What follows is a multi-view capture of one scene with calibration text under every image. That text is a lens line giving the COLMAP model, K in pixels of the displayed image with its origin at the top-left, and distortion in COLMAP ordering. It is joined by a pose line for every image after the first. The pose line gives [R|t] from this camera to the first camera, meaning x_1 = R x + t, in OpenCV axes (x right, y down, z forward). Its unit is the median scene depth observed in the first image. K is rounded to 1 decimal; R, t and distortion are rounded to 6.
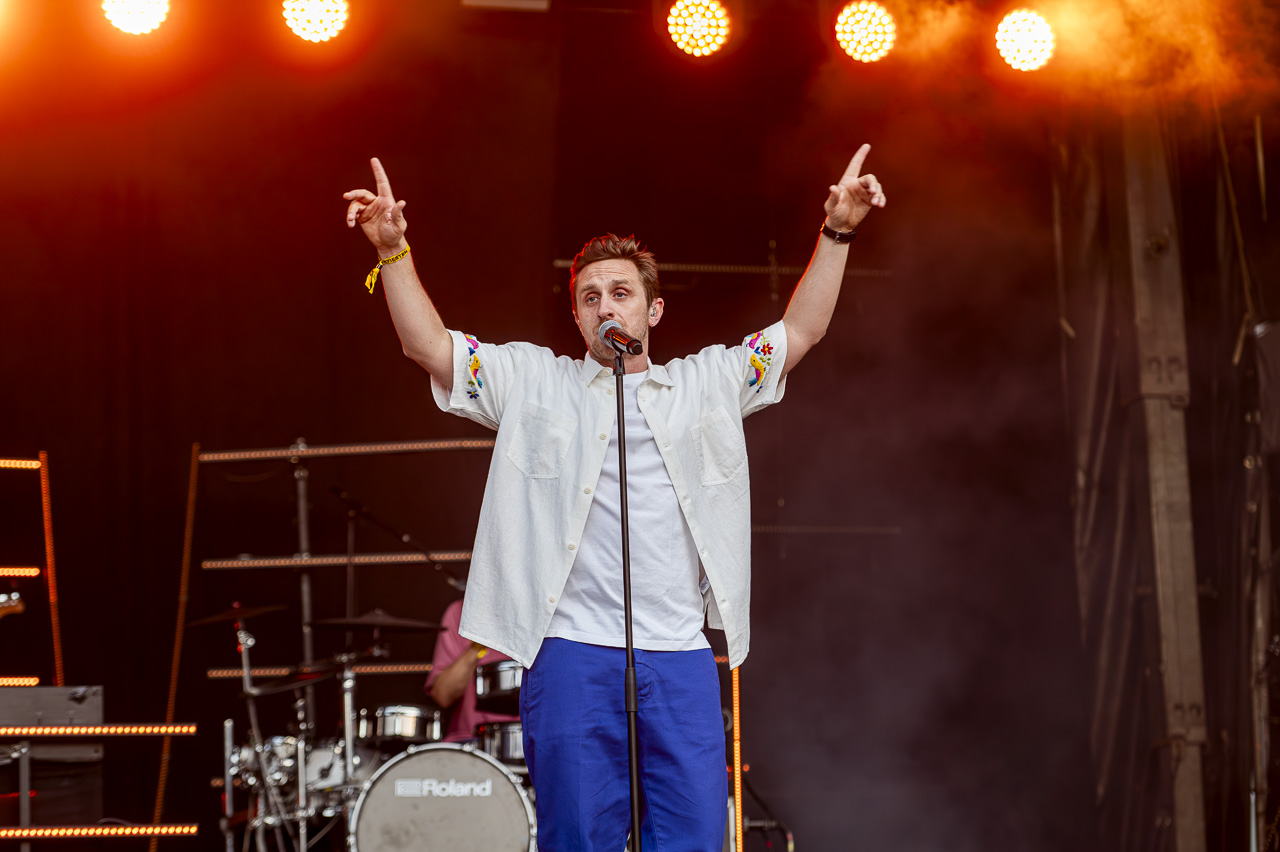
lens RADIAL K [[3783.8, 0, 640.0], [0, 3783.8, 426.0], [0, 0, 1]] dist [-0.067670, -0.044851]
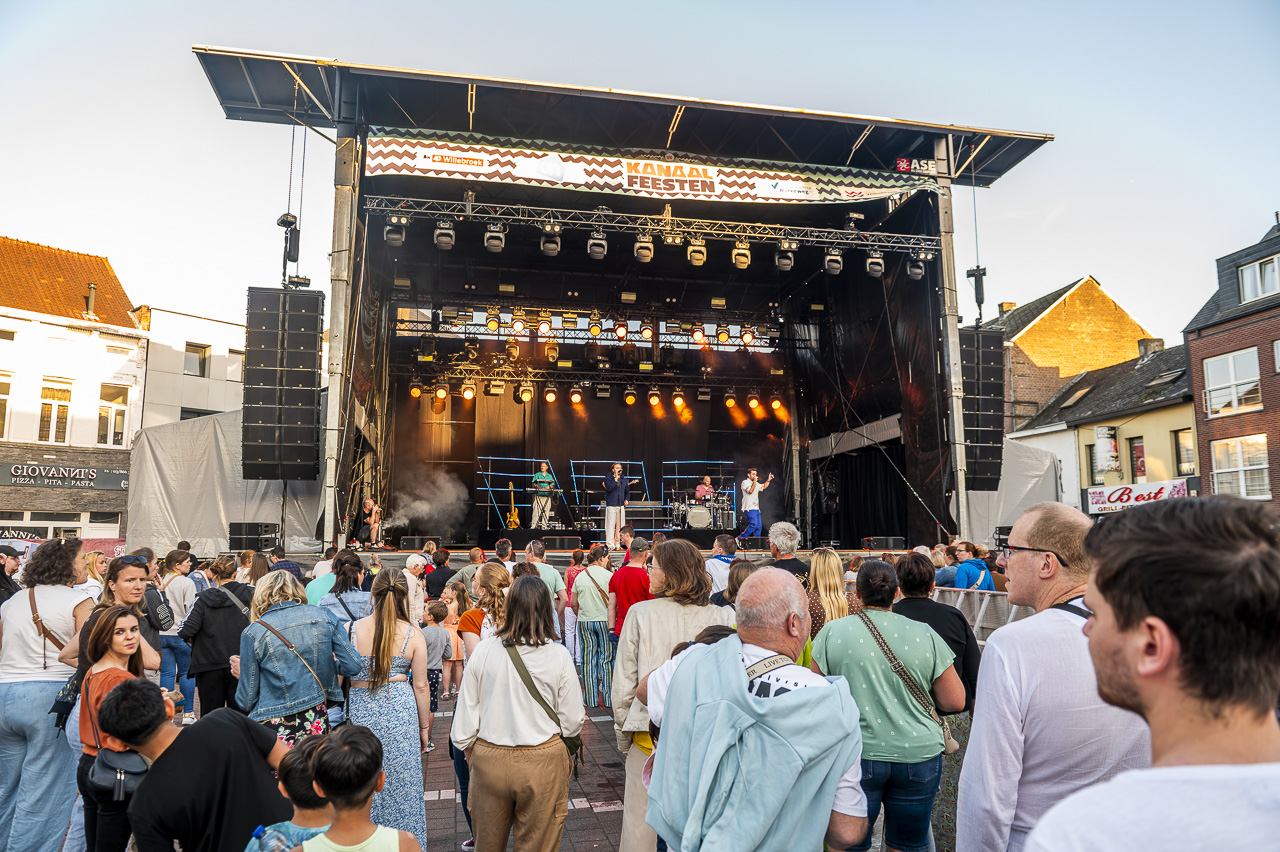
lens RADIAL K [[869.2, 0, 640.0], [0, 869.2, 426.0], [0, 0, 1]] dist [-0.004388, -0.000255]
pose [[0.997442, 0.024638, -0.067103, -0.040101], [-0.021666, 0.998767, 0.044655, -0.117825], [0.068121, -0.043087, 0.996746, -0.607713]]
